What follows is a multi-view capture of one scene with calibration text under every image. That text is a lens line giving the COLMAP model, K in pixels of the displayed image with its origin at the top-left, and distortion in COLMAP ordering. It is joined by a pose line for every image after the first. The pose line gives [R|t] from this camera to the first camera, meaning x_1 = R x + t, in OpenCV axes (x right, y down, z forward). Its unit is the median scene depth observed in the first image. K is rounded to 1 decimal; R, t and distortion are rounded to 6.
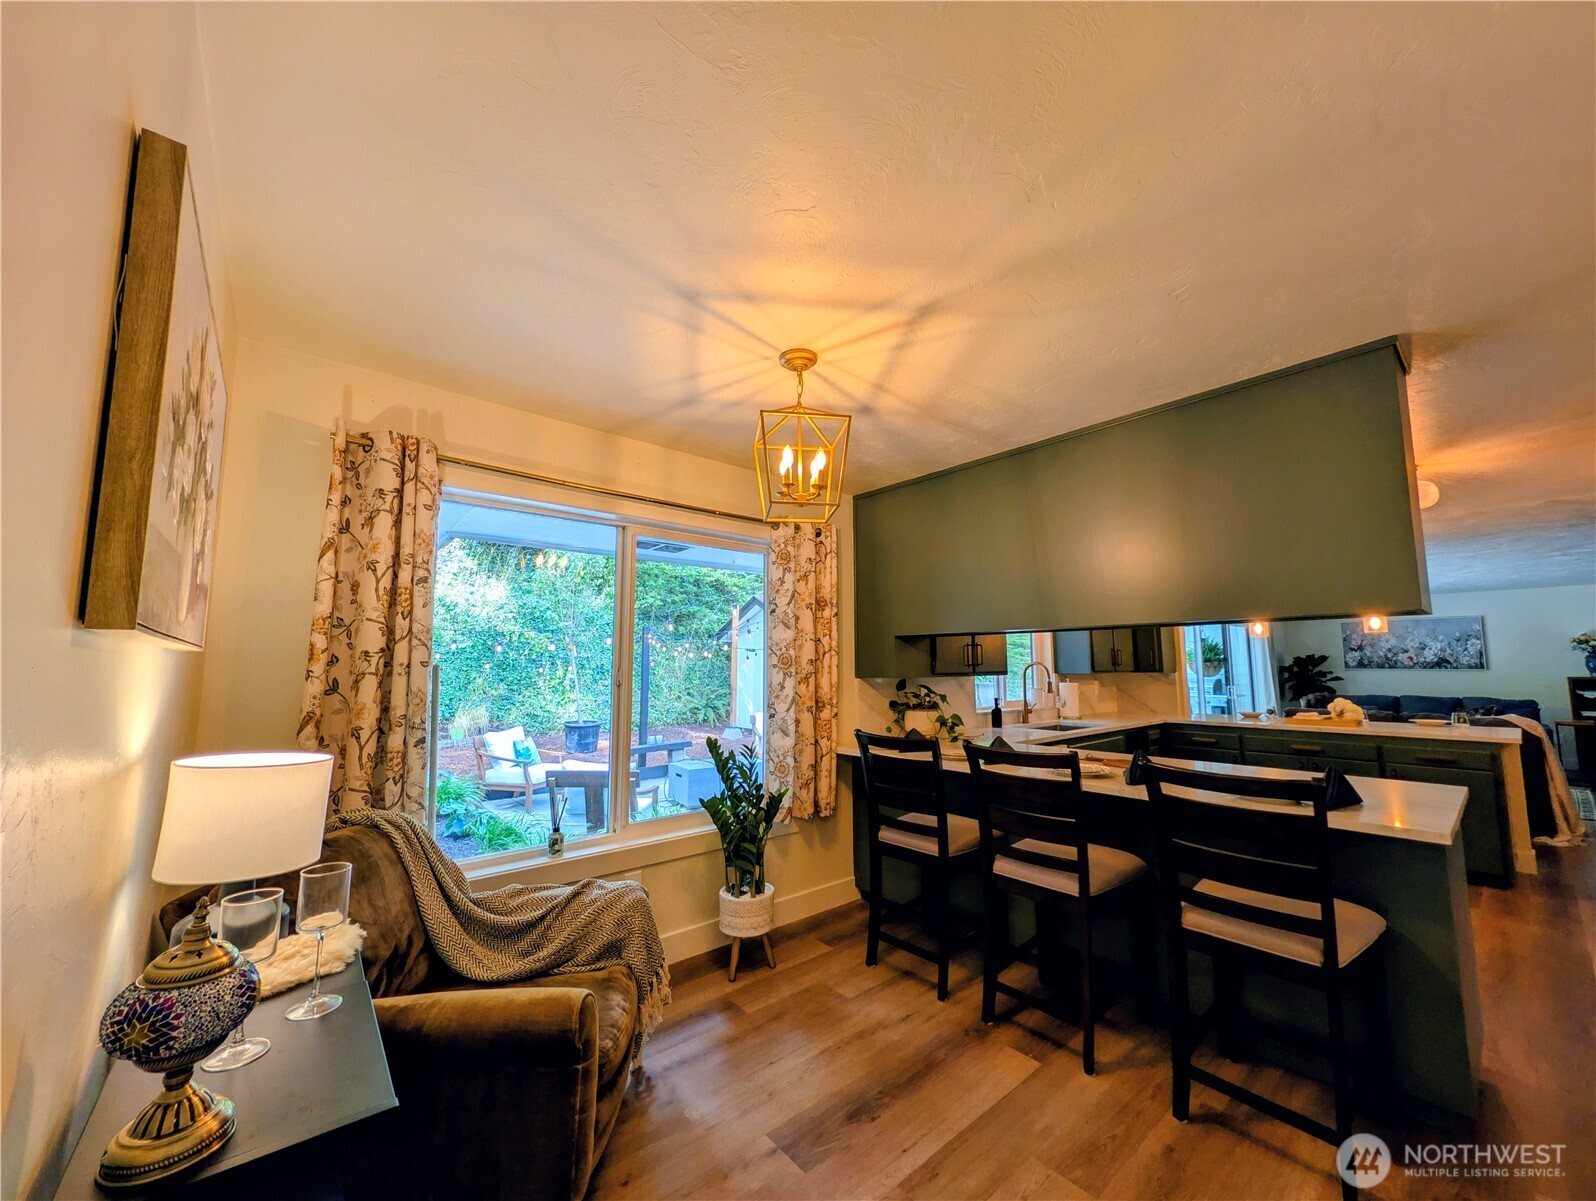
lens RADIAL K [[619.2, 0, 797.3], [0, 619.2, 601.5], [0, 0, 1]] dist [0.009276, -0.000227]
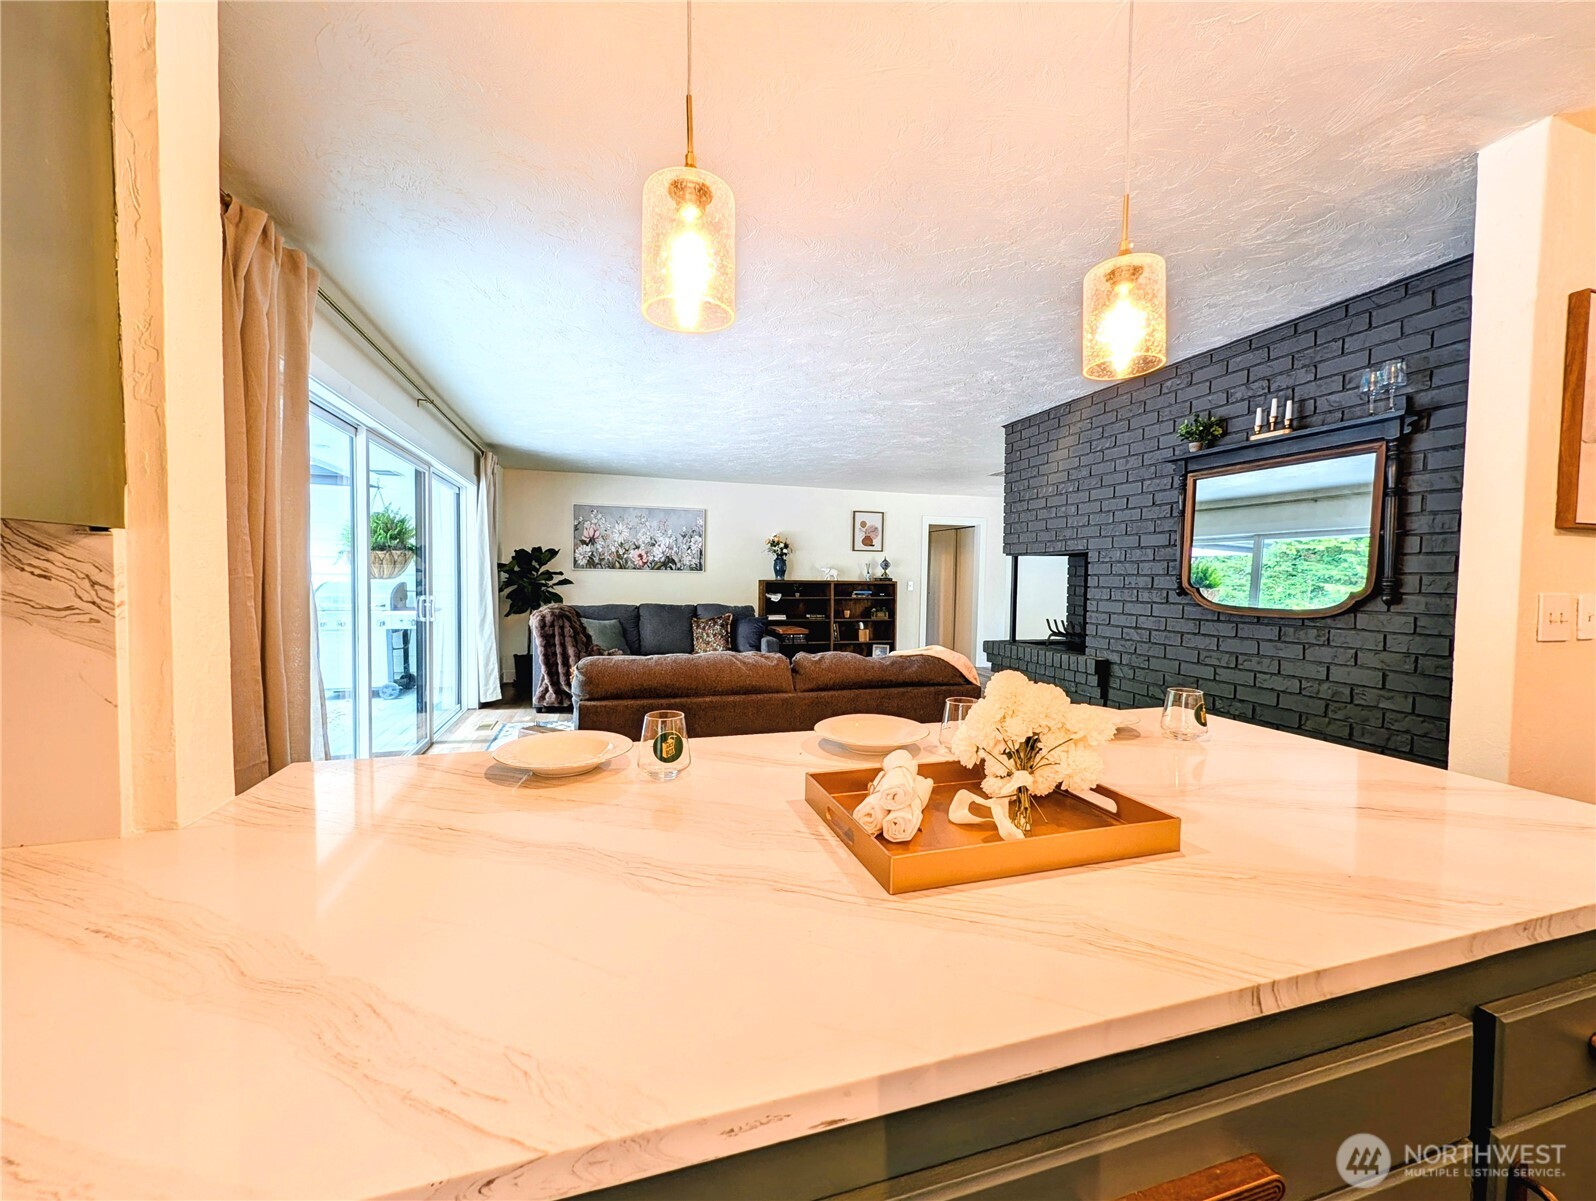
lens RADIAL K [[619.2, 0, 805.8], [0, 619.2, 595.1], [0, 0, 1]] dist [0.009276, -0.000227]
pose [[0.377363, -0.021199, 0.925823, 0.322349], [-0.114708, 0.990969, 0.069446, 0.059672], [-0.918934, -0.132406, 0.371523, 0.496323]]
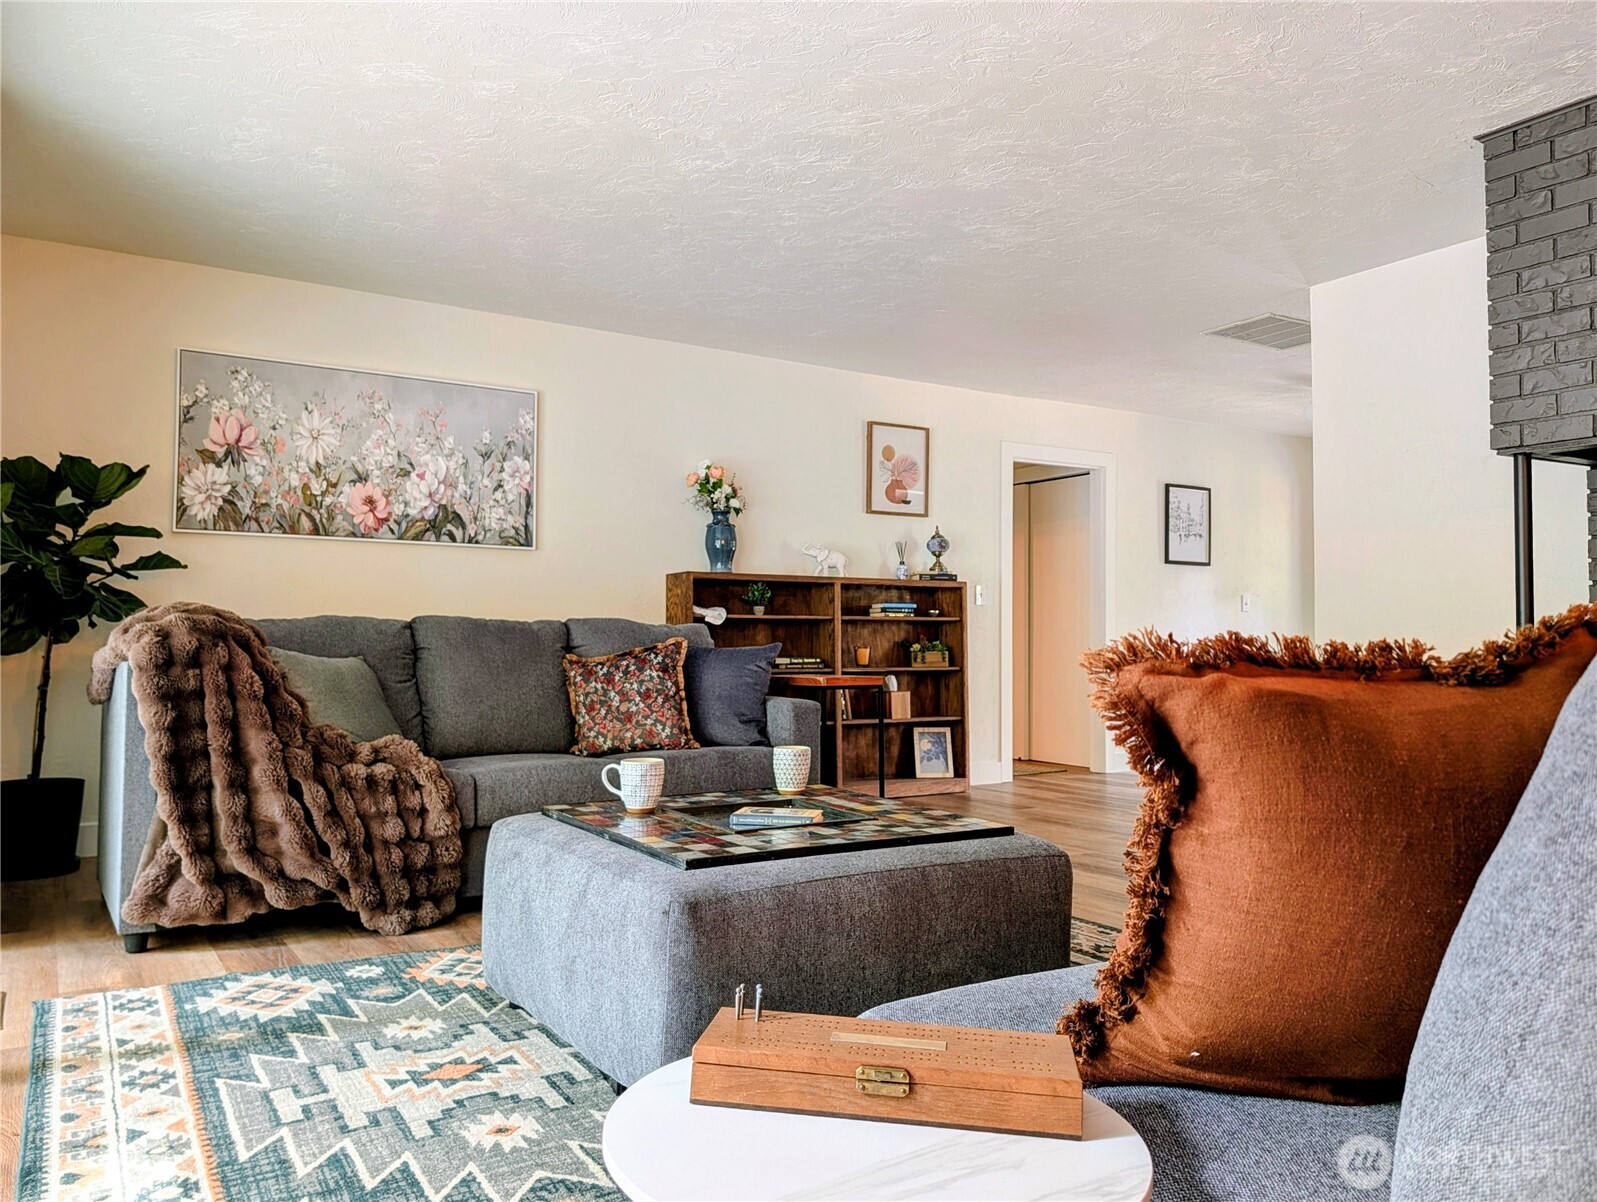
lens RADIAL K [[1128.2, 0, 801.8], [0, 1128.2, 616.1], [0, 0, 1]] dist [0.010230, -0.004721]
pose [[0.101371, 0.031091, 0.994363, 0.461280], [-0.109424, 0.993796, -0.019918, 0.130005], [-0.988813, -0.106788, 0.104144, 0.721184]]
